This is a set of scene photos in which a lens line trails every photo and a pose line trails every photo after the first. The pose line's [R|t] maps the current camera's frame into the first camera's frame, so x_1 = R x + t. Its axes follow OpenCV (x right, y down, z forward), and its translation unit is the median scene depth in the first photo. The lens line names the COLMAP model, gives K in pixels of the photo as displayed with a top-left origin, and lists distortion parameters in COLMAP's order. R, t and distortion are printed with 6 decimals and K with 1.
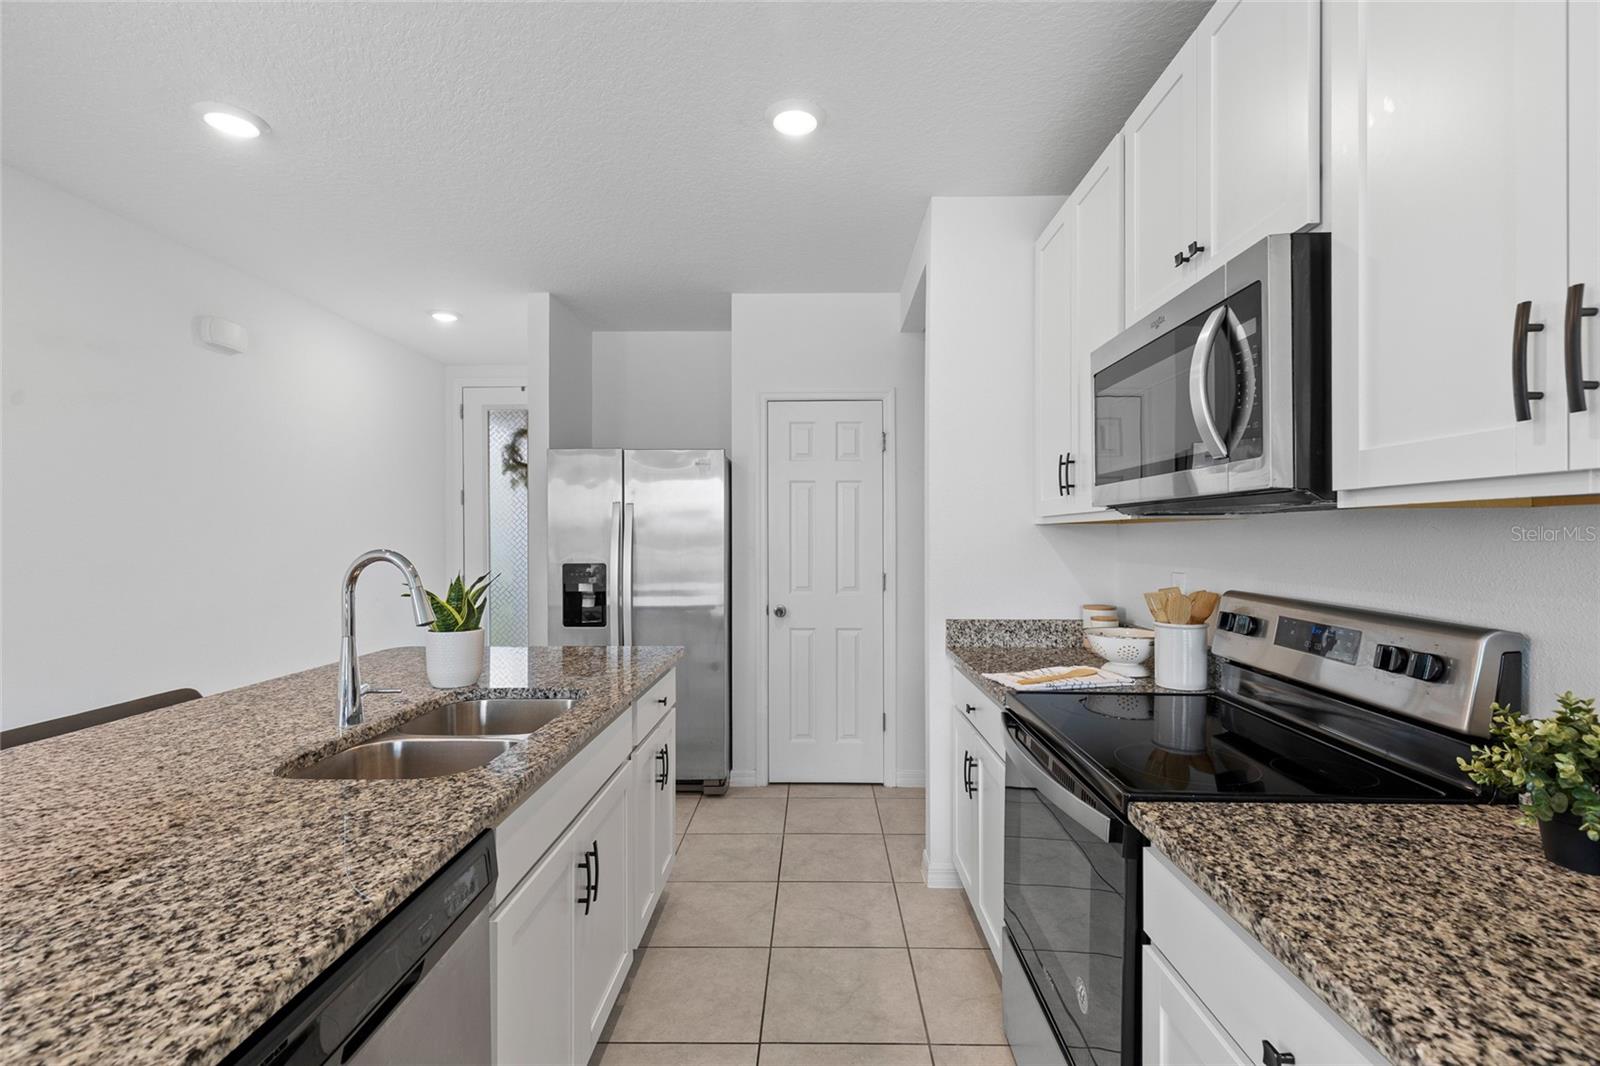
lens RADIAL K [[723.0, 0, 800.0], [0, 723.0, 533.0], [0, 0, 1]] dist [0.001044, -0.000446]
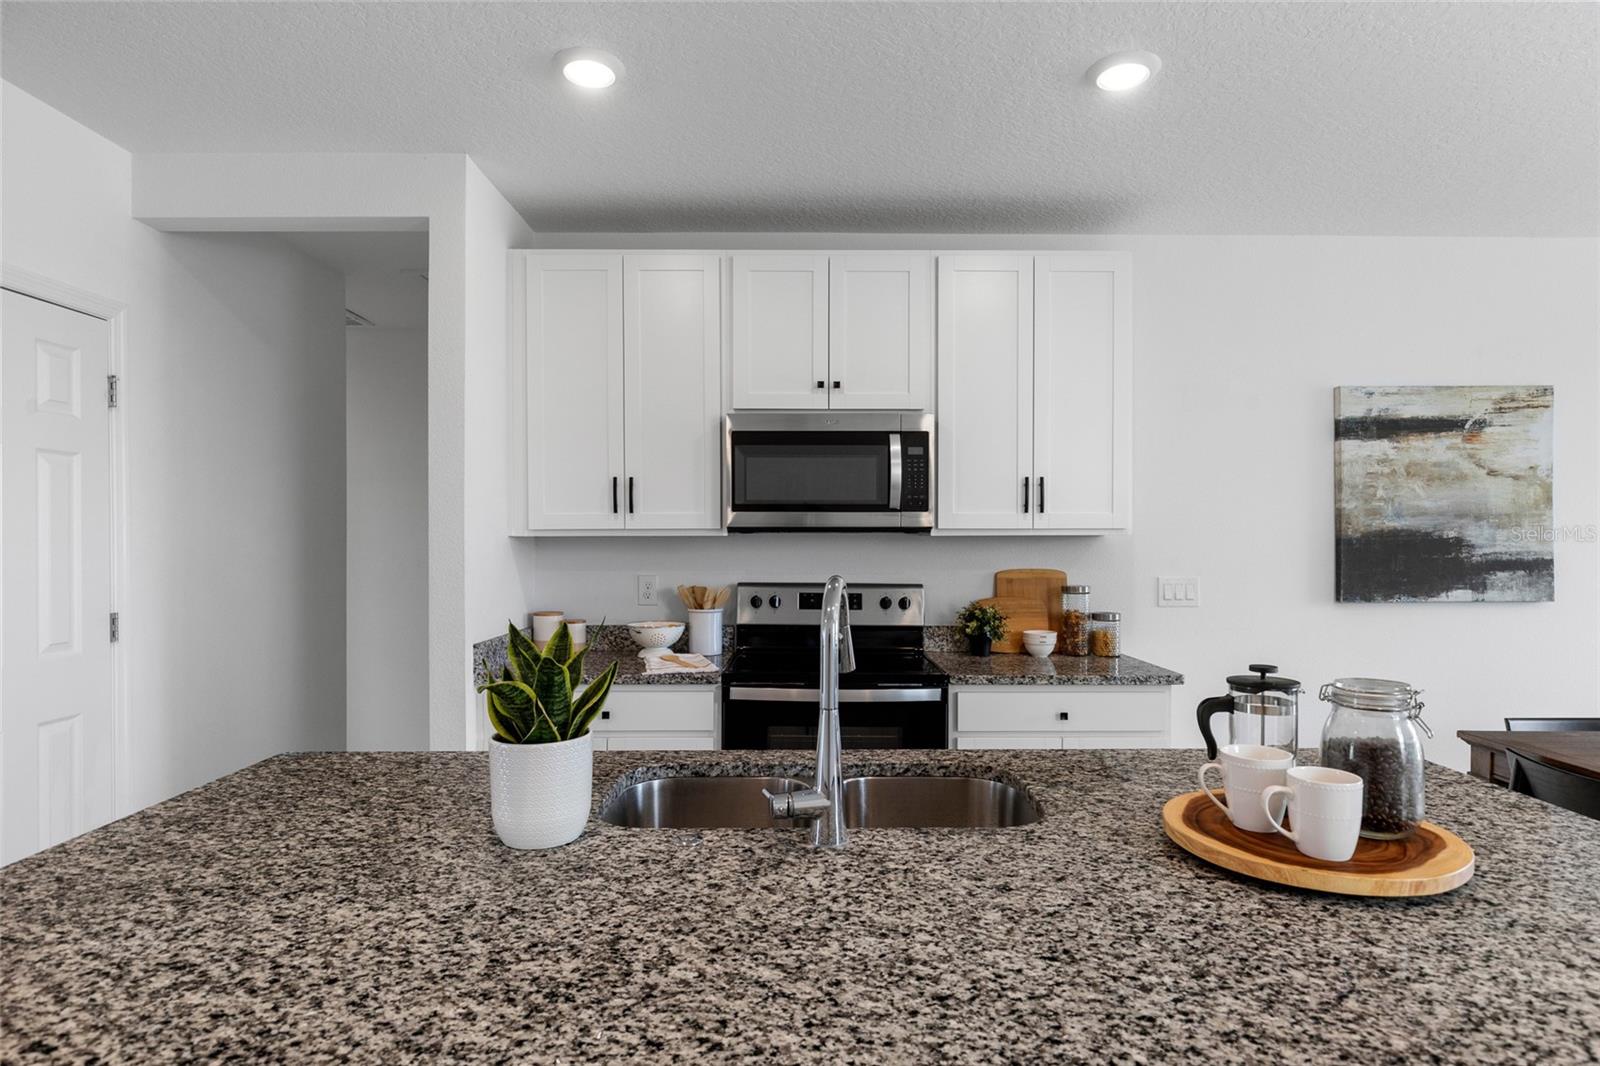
lens RADIAL K [[860.3, 0, 806.7], [0, 860.3, 542.3], [0, 0, 1]] dist [-0.002170, -0.000530]
pose [[-0.032703, -0.002711, 0.999461, -0.943707], [-0.003046, 0.999992, 0.002613, -0.009191], [-0.999460, -0.002958, -0.032711, 0.697301]]
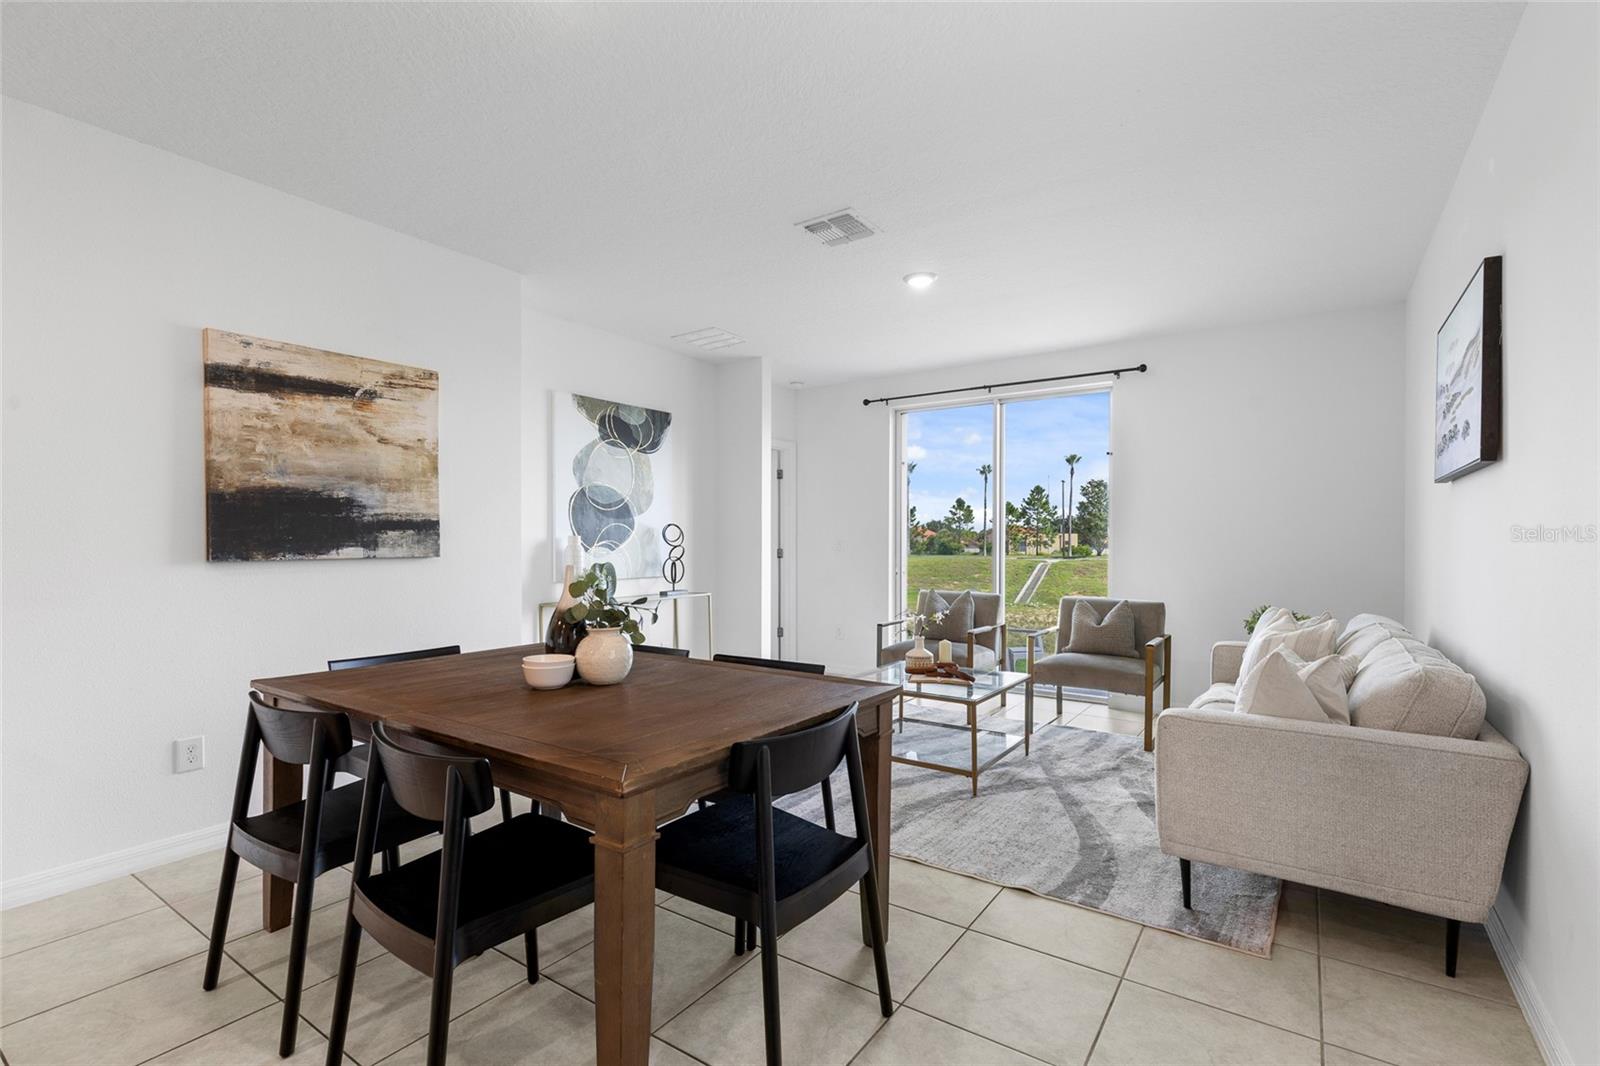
lens RADIAL K [[718.6, 0, 803.7], [0, 718.6, 547.1], [0, 0, 1]] dist [0.001513, 0.000043]
pose [[-0.831928, 0.000769, 0.554883, -0.920957], [0.001410, 0.999999, 0.000729, 0.068891], [-0.554882, 0.001389, -0.831928, 0.184494]]
